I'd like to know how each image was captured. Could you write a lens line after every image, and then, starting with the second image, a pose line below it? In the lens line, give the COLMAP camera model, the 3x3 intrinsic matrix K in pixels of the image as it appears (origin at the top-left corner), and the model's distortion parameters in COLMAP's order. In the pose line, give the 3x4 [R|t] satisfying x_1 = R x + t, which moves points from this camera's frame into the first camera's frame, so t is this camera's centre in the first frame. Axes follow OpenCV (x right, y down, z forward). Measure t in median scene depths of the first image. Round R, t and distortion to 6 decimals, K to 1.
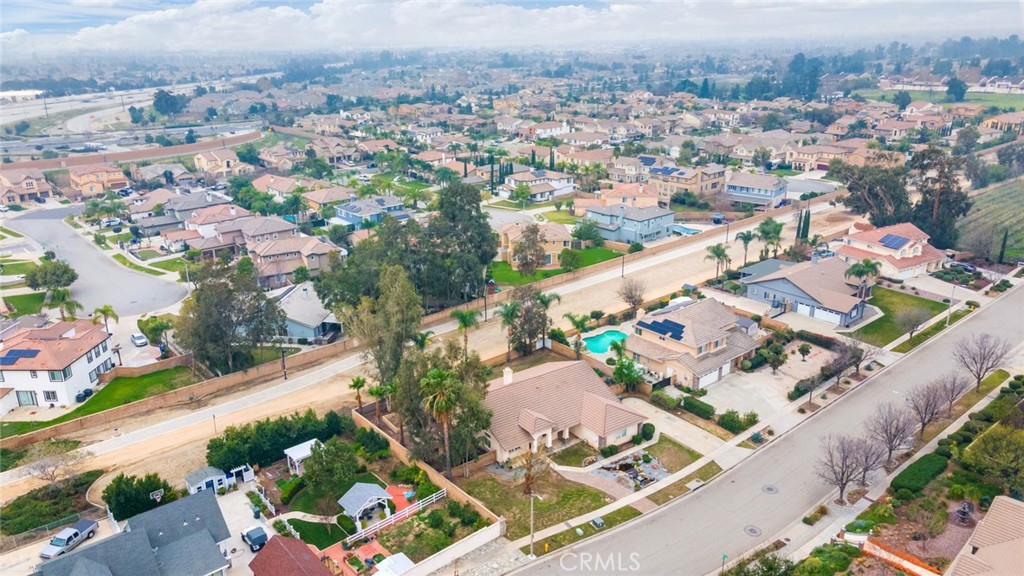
lens RADIAL K [[746.3, 0, 512.0], [0, 746.3, 288.0], [0, 0, 1]] dist [0.002312, 0.089687]
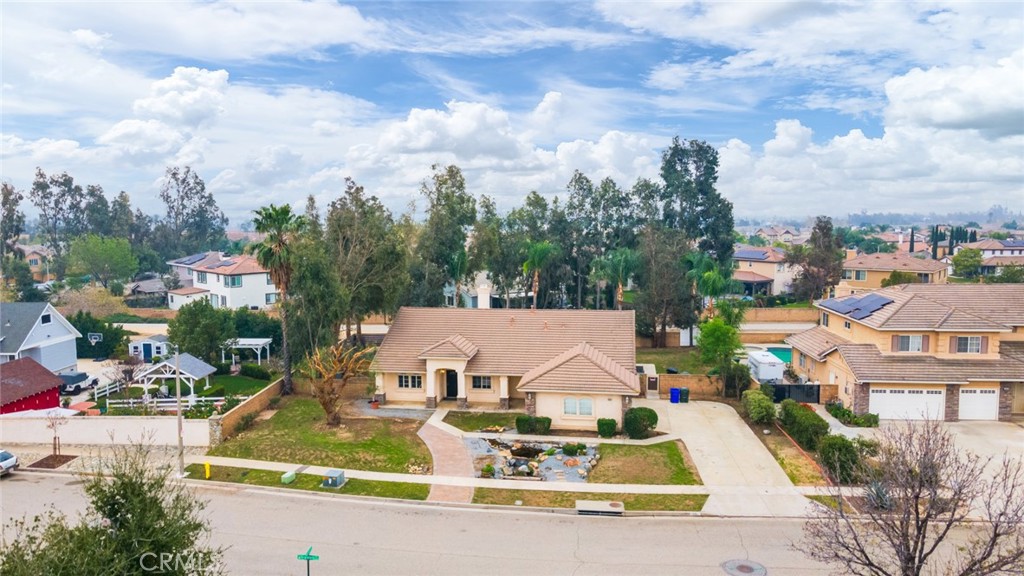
lens RADIAL K [[746.3, 0, 512.0], [0, 746.3, 288.0], [0, 0, 1]] dist [0.002312, 0.089687]
pose [[0.720989, 0.076580, -0.688702, 0.483404], [-0.228169, 0.964687, -0.131598, 0.204121], [0.654304, 0.252021, 0.713002, 0.612289]]
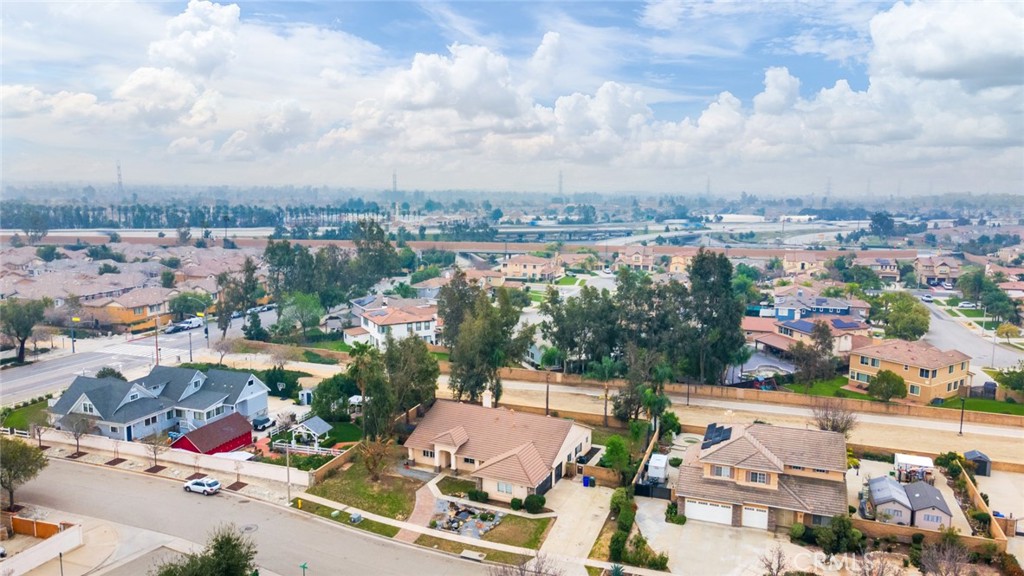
lens RADIAL K [[746.3, 0, 512.0], [0, 746.3, 288.0], [0, 0, 1]] dist [0.002312, 0.089687]
pose [[0.496081, 0.138987, -0.857080, 0.905277], [-0.295694, 0.955144, -0.016259, -0.016507], [0.816376, 0.261499, 0.514926, 0.522707]]
